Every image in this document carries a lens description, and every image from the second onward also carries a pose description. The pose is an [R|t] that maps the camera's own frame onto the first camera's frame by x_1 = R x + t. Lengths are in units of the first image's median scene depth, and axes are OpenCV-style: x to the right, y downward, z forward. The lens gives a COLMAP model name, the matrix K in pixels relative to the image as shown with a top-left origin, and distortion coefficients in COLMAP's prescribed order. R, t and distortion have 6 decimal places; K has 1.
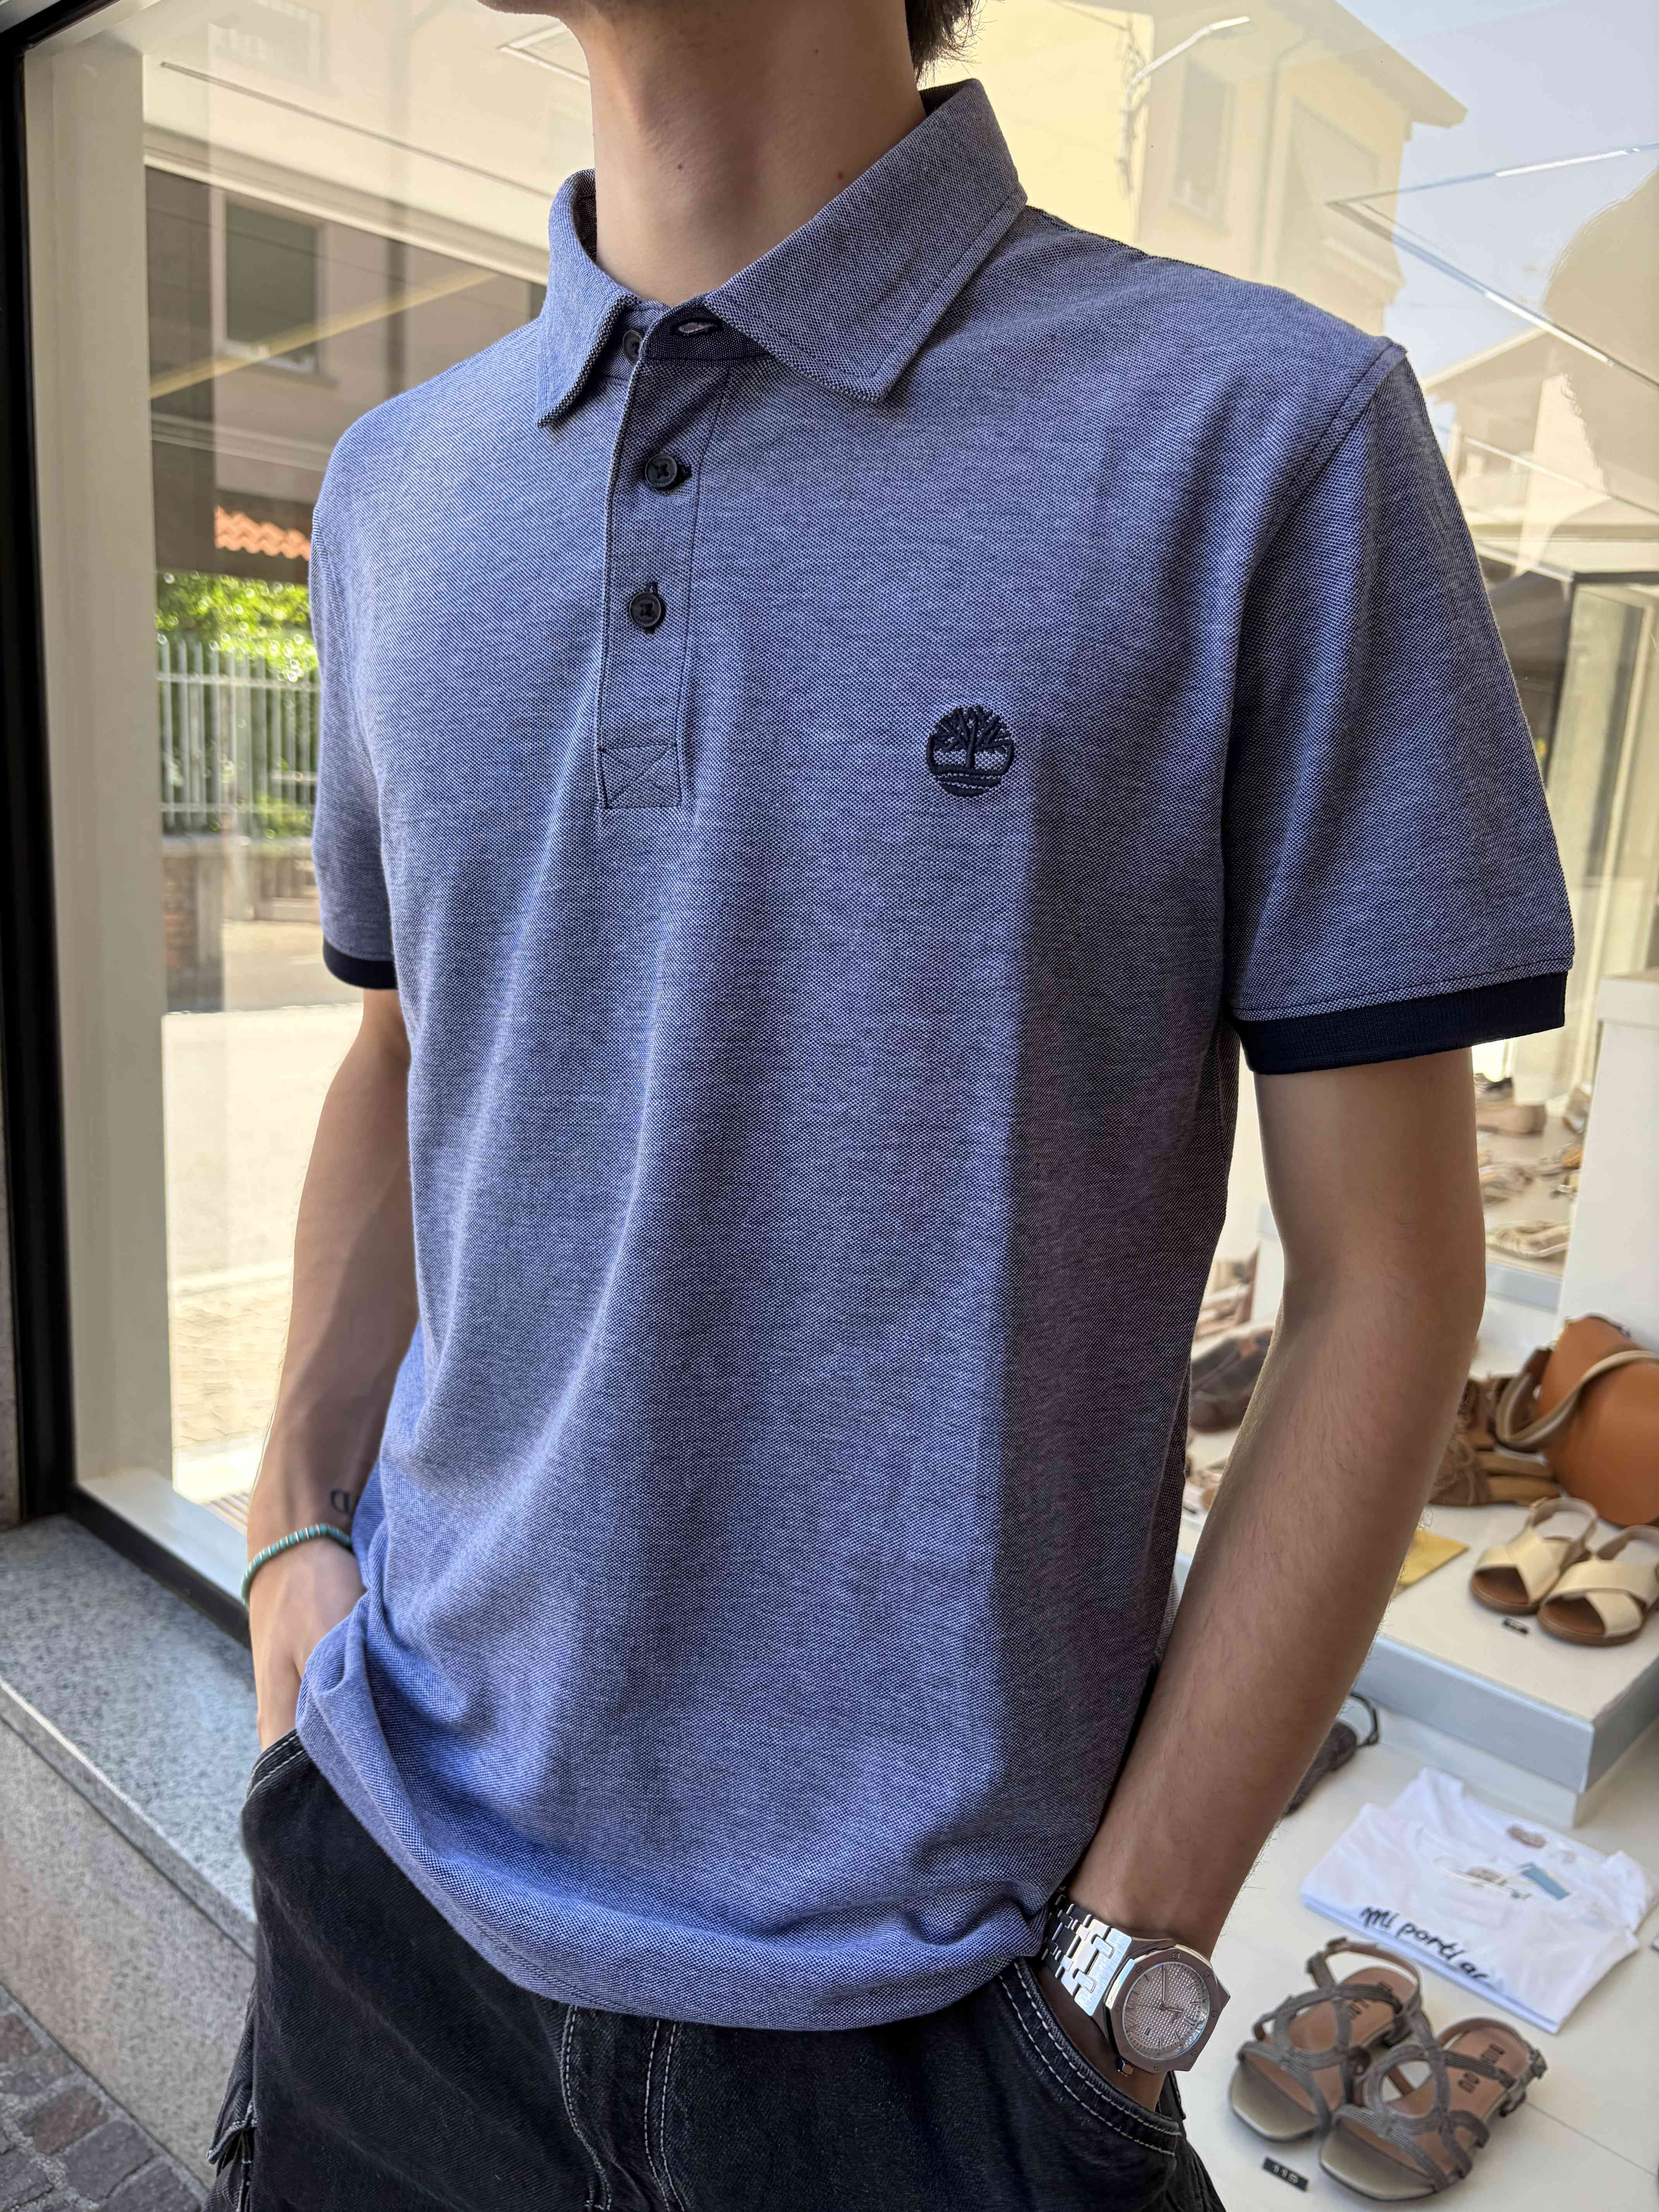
lens RADIAL K [[1657.3, 0, 823.6], [0, 1657.3, 1115.1], [0, 0, 1]] dist [0.060060, -0.076542]
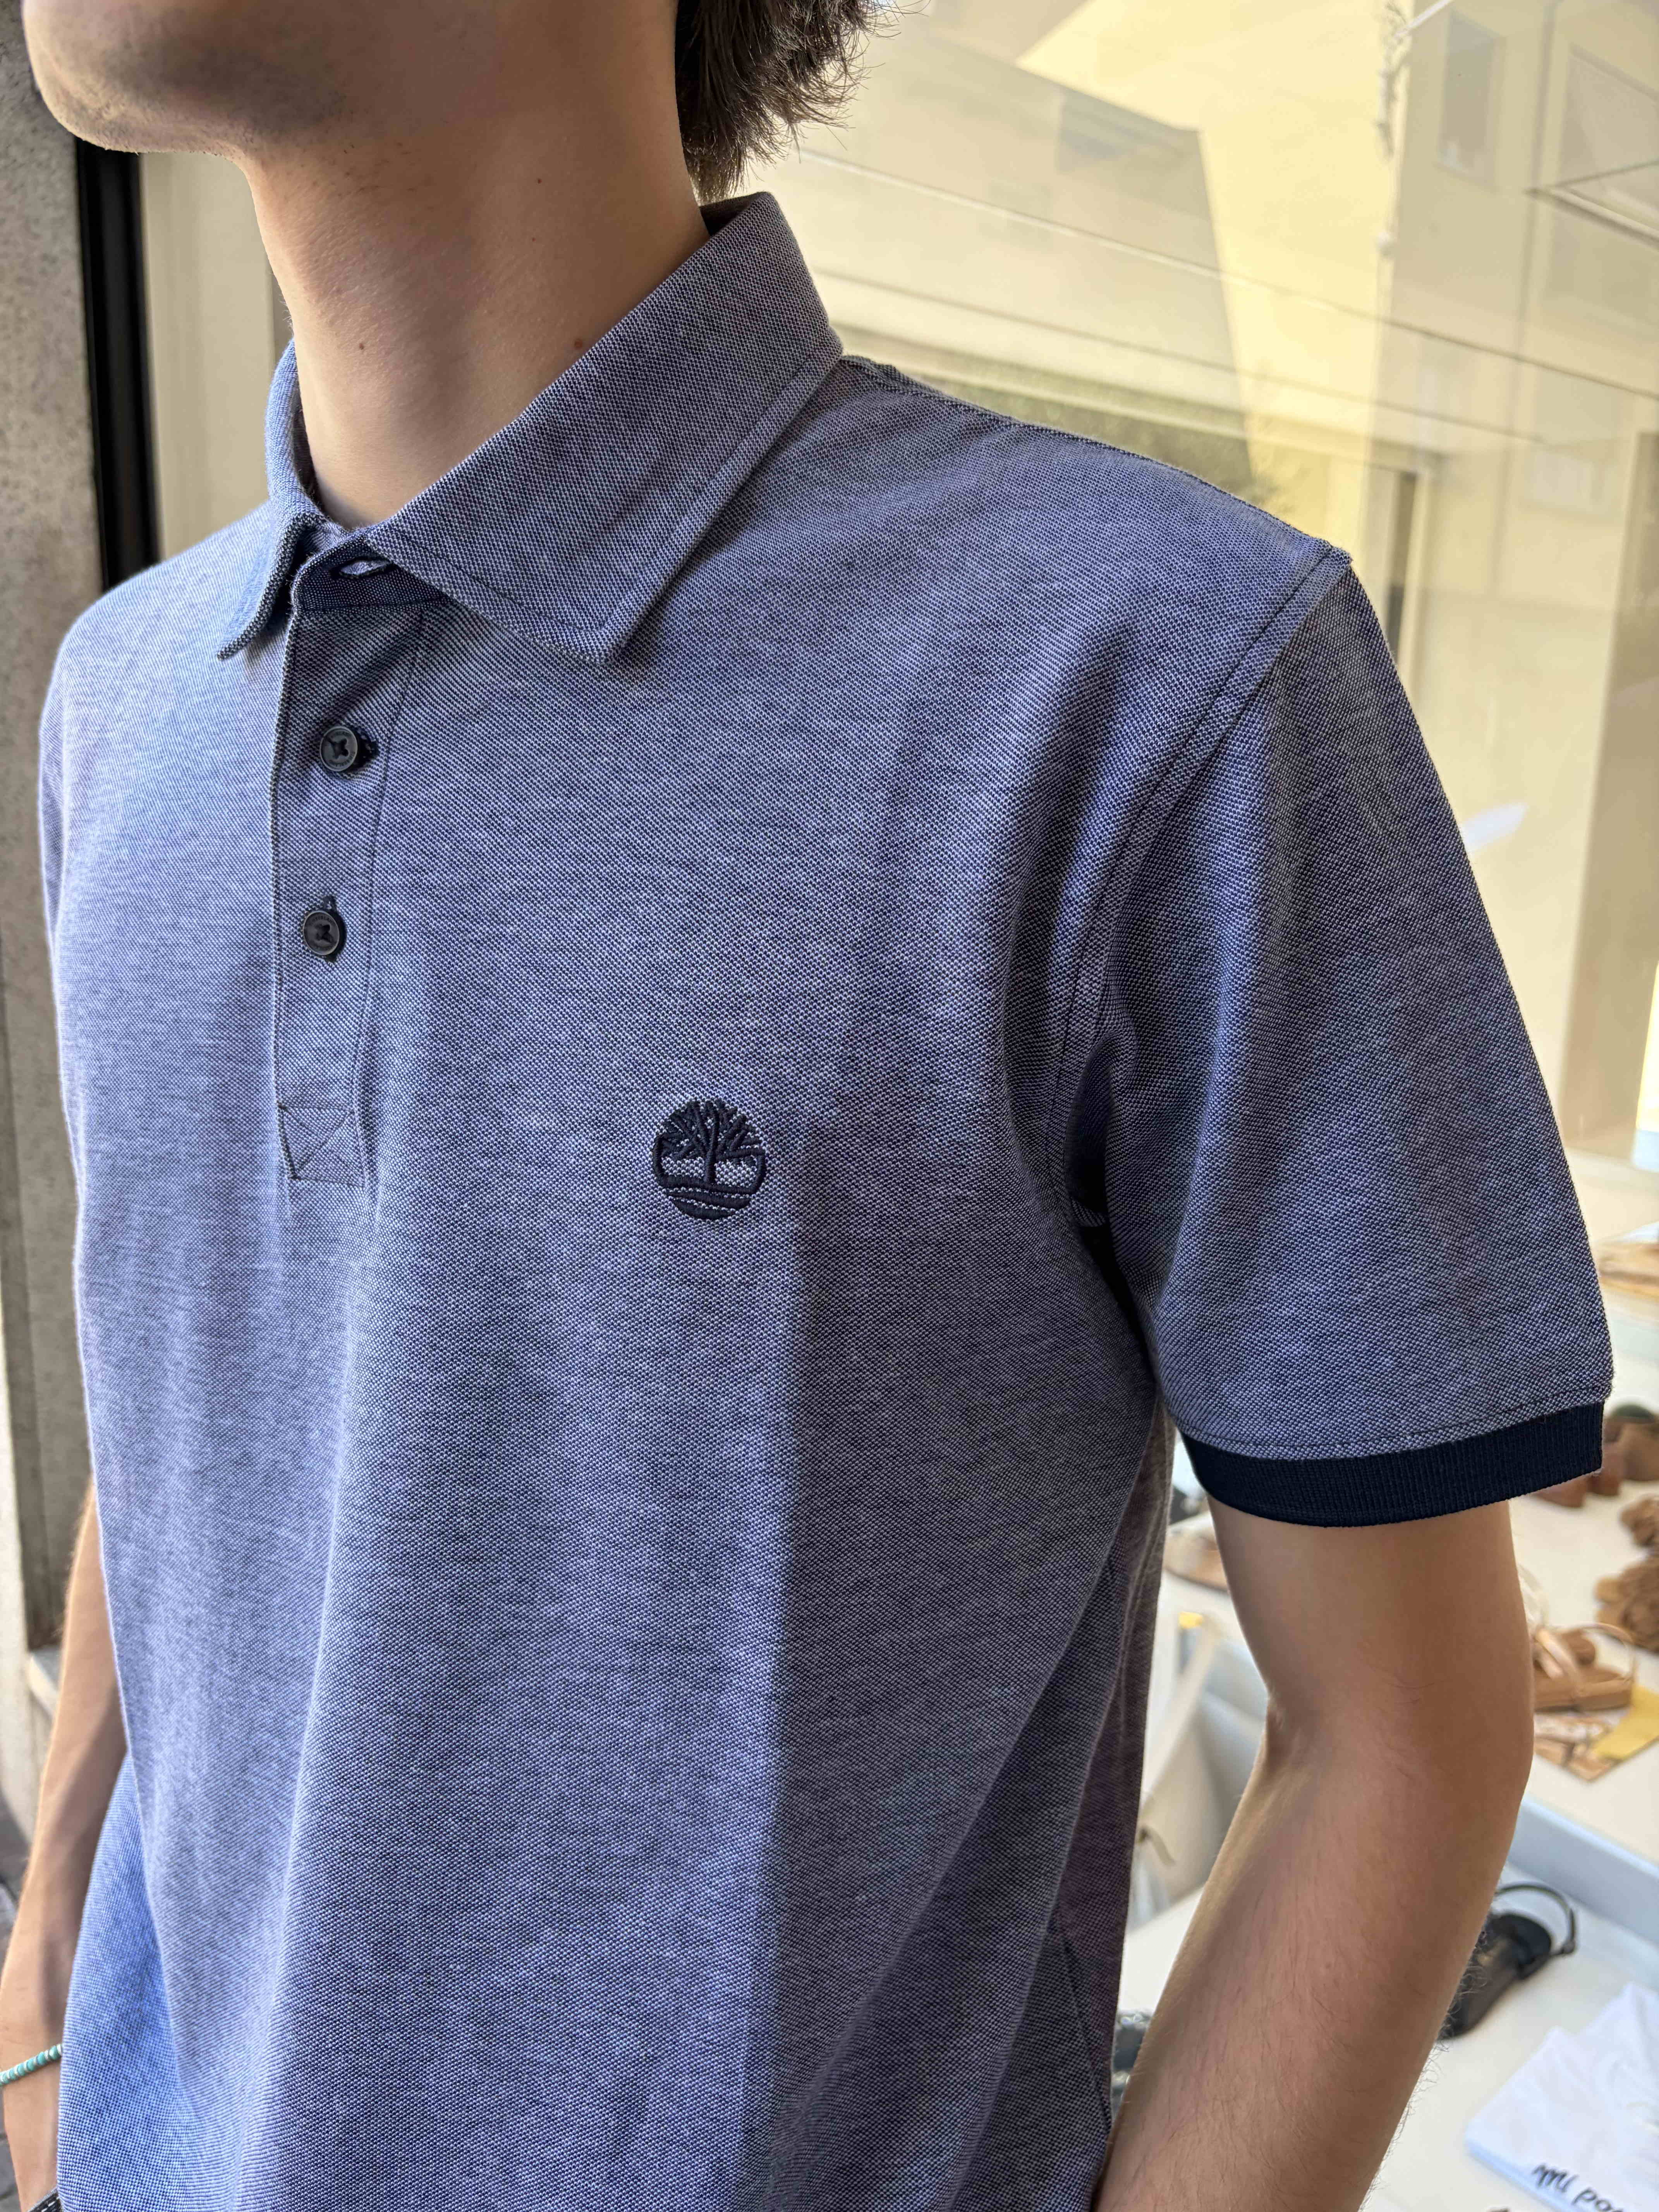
lens RADIAL K [[1657.3, 0, 812.7], [0, 1657.3, 1133.4], [0, 0, 1]] dist [0.060060, -0.076542]
pose [[0.988736, 0.007087, -0.149502, 0.068677], [-0.005590, 0.999930, 0.010431, -0.065952], [0.149565, -0.009478, 0.988706, 0.082868]]
